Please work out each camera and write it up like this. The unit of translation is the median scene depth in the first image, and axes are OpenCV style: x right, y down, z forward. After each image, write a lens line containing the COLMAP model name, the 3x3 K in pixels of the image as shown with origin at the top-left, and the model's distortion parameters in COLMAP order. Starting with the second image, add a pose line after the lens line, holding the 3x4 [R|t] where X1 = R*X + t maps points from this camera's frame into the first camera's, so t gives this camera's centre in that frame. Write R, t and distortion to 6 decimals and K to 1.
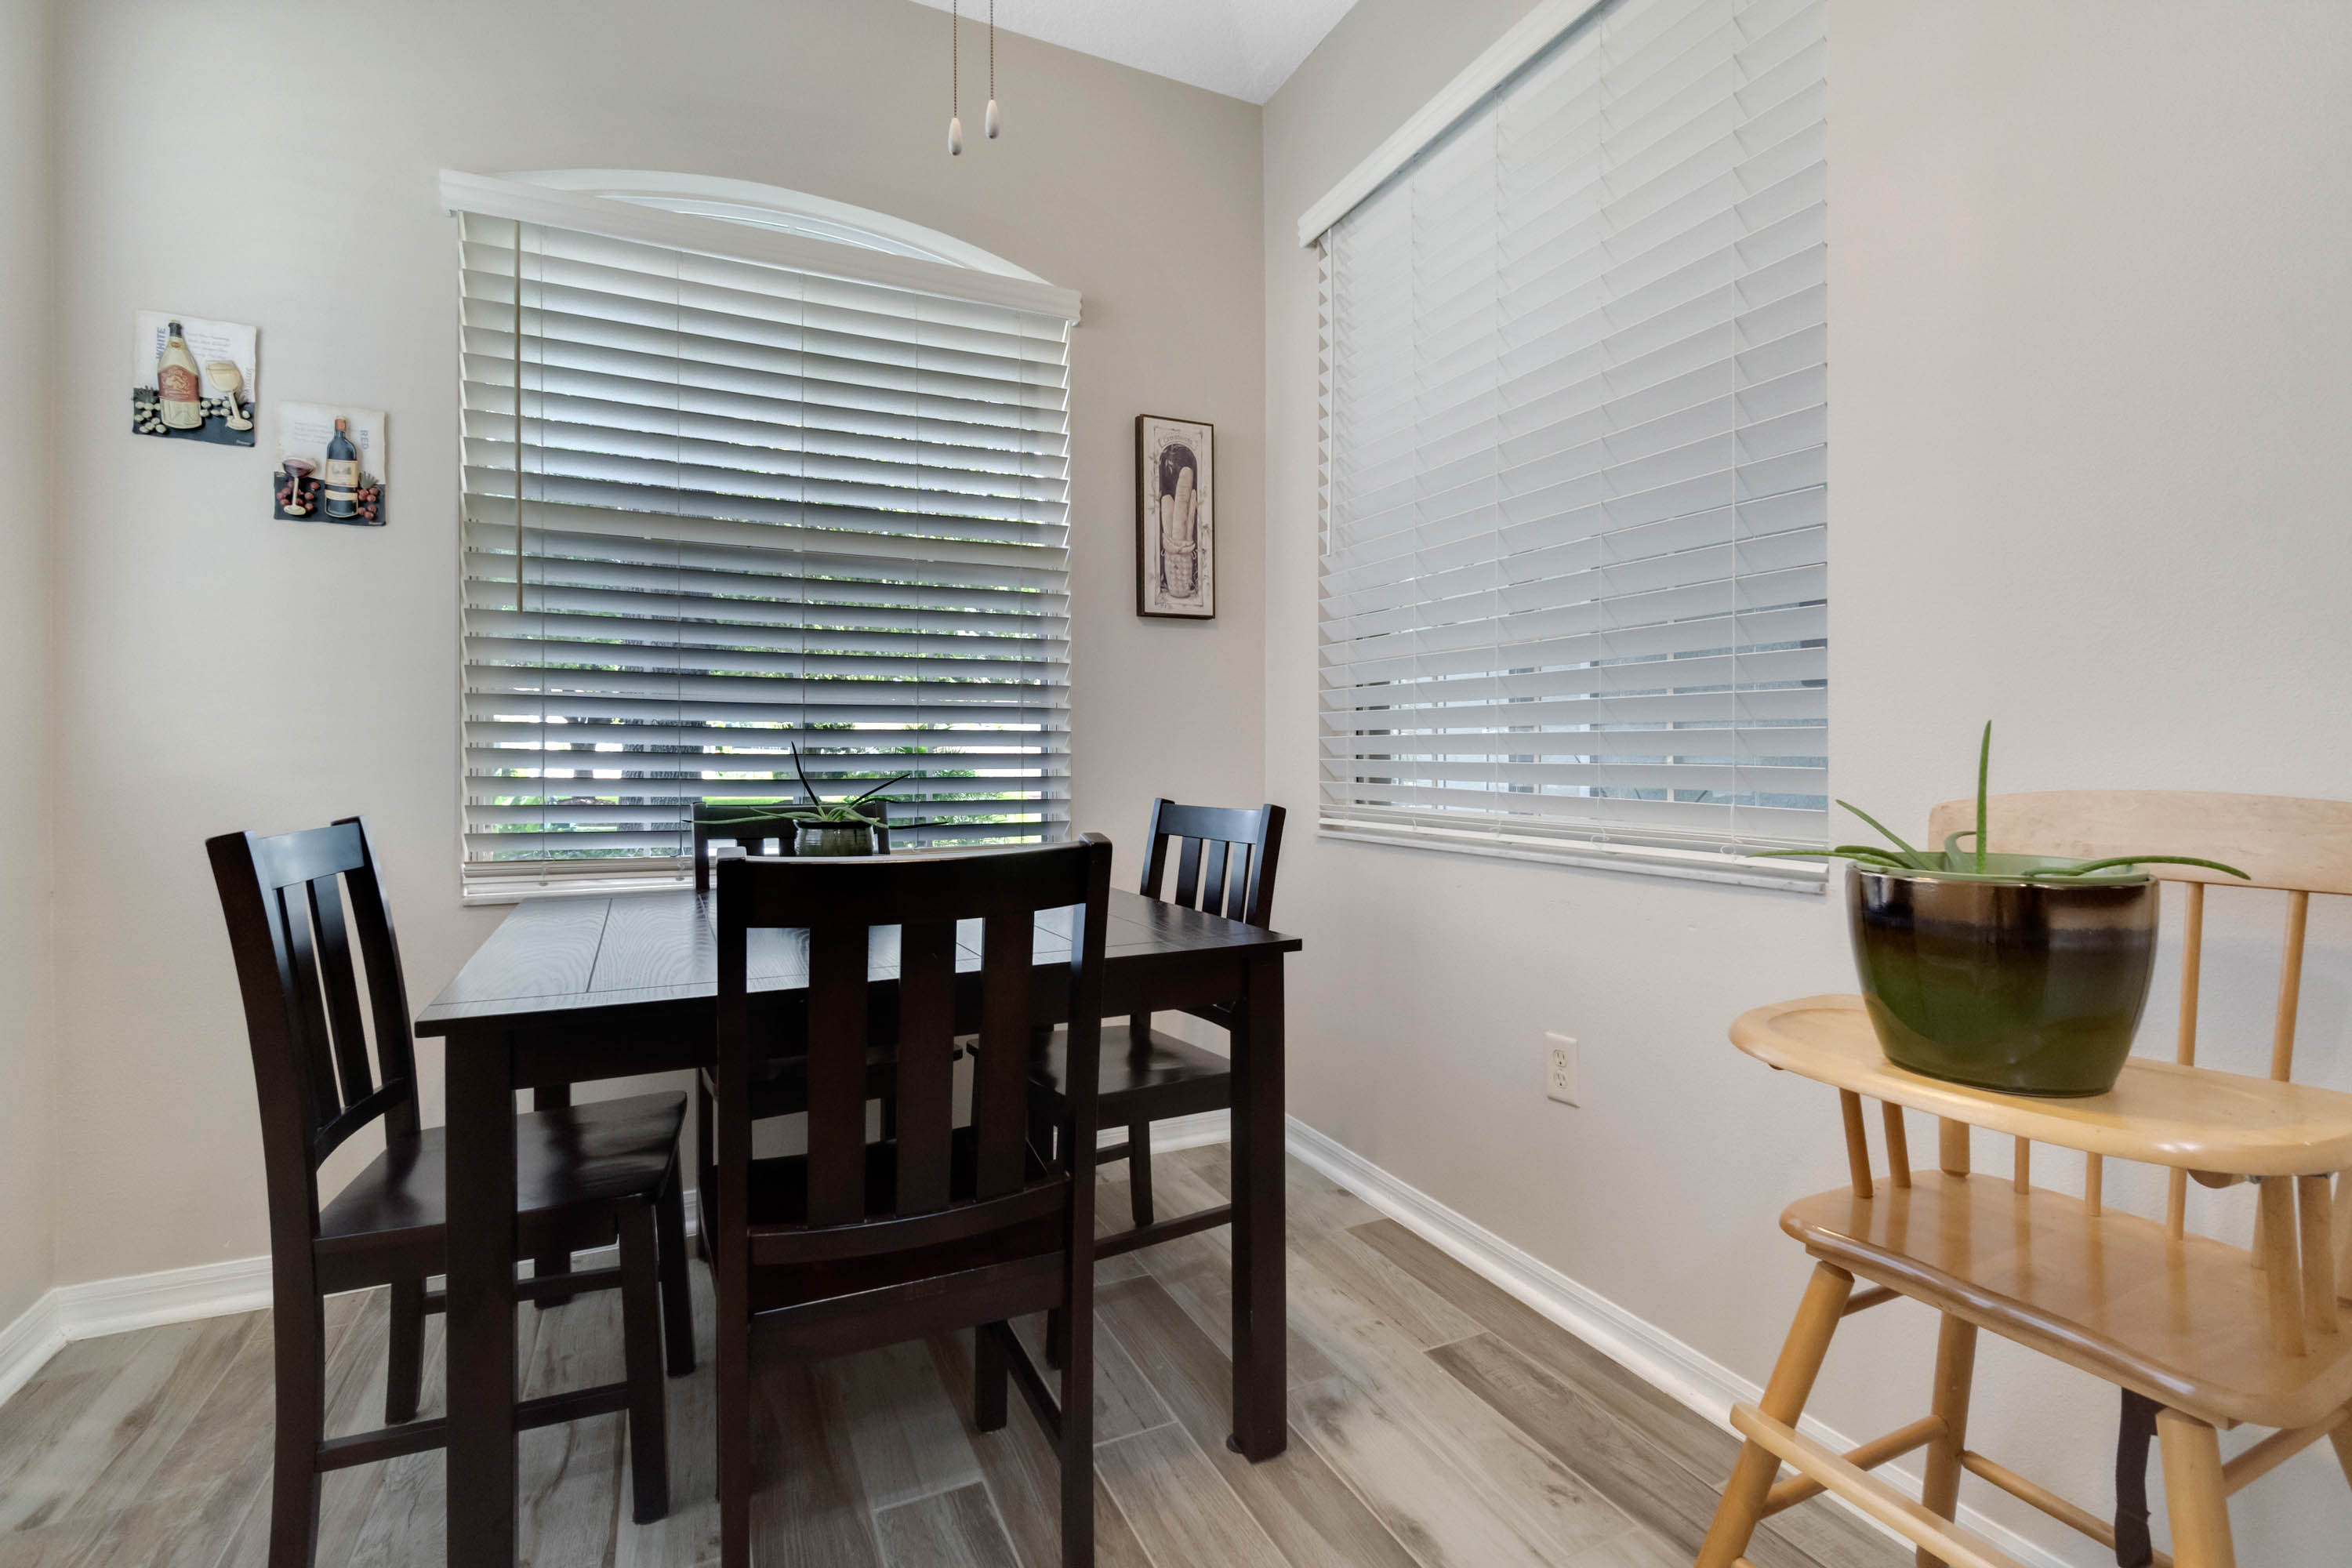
lens RADIAL K [[1069.3, 0, 1160.1], [0, 1069.3, 777.1], [0, 0, 1]] dist [-0.005810, -0.001211]
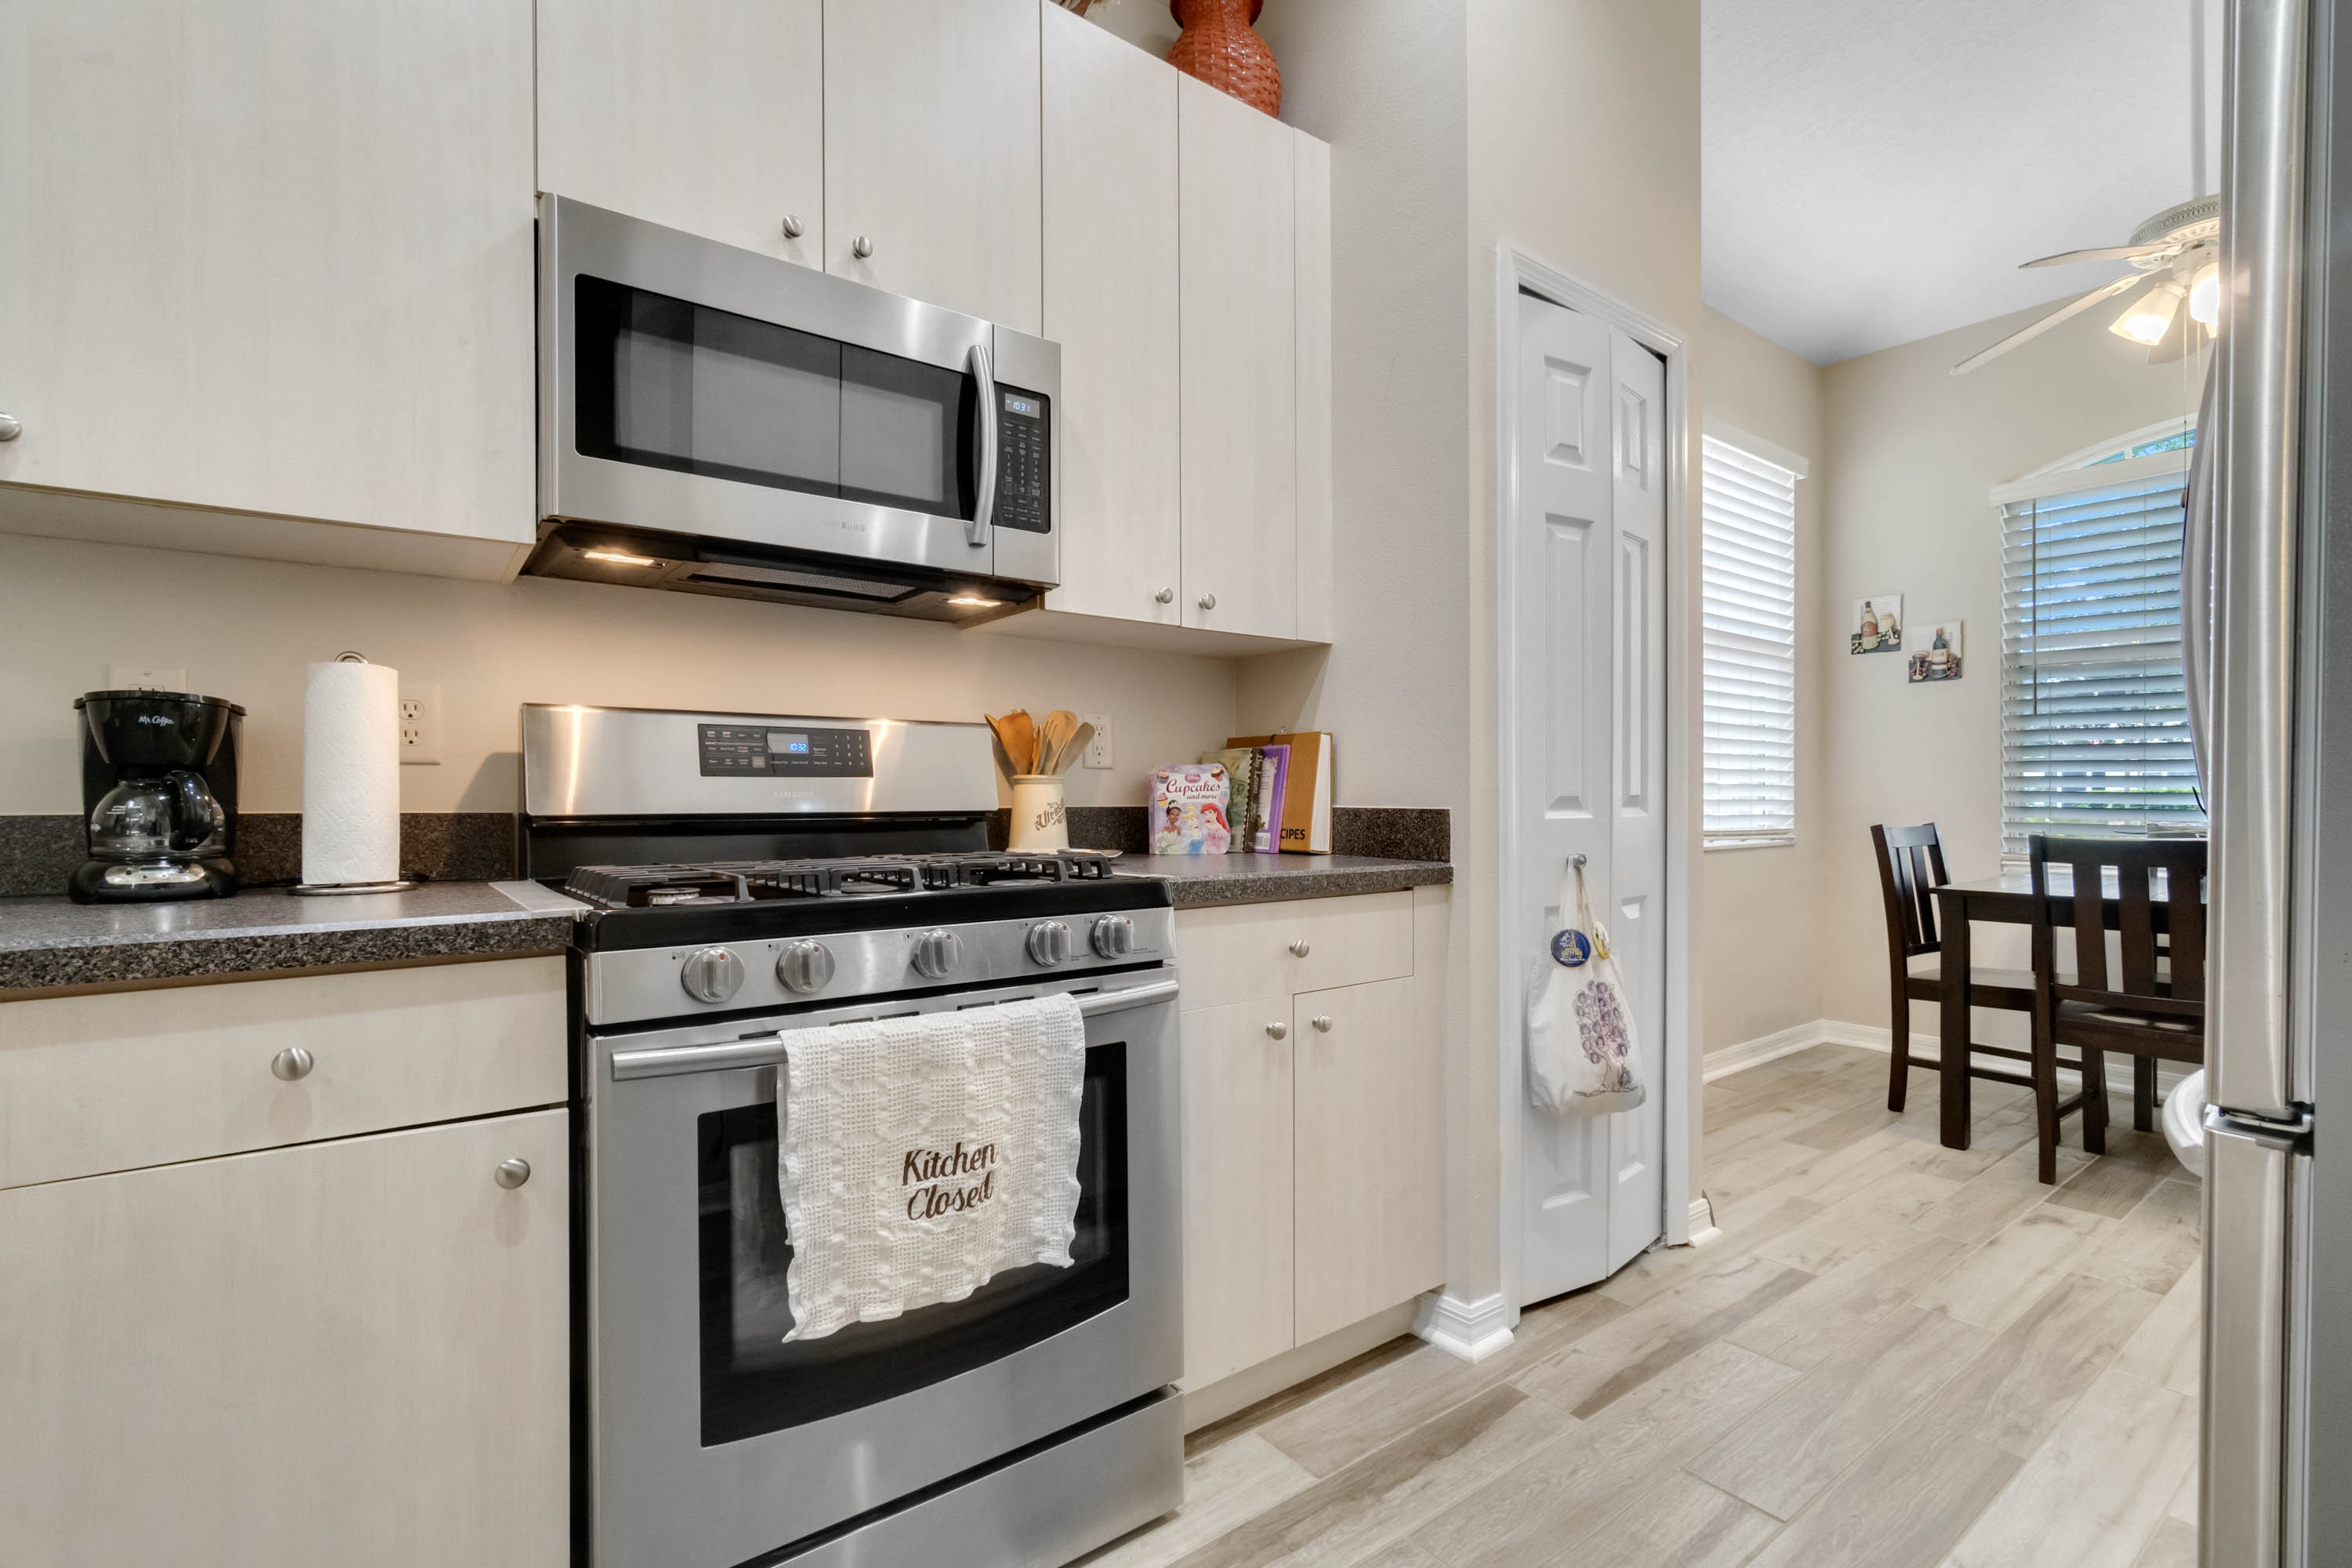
lens RADIAL K [[1069.3, 0, 1179.8], [0, 1069.3, 800.2], [0, 0, 1]] dist [-0.005810, -0.001211]
pose [[0.232865, 0.000459, -0.972509, 0.886540], [-0.003602, 0.999993, -0.000390, -0.004936], [0.972503, 0.003594, 0.232865, -0.897488]]
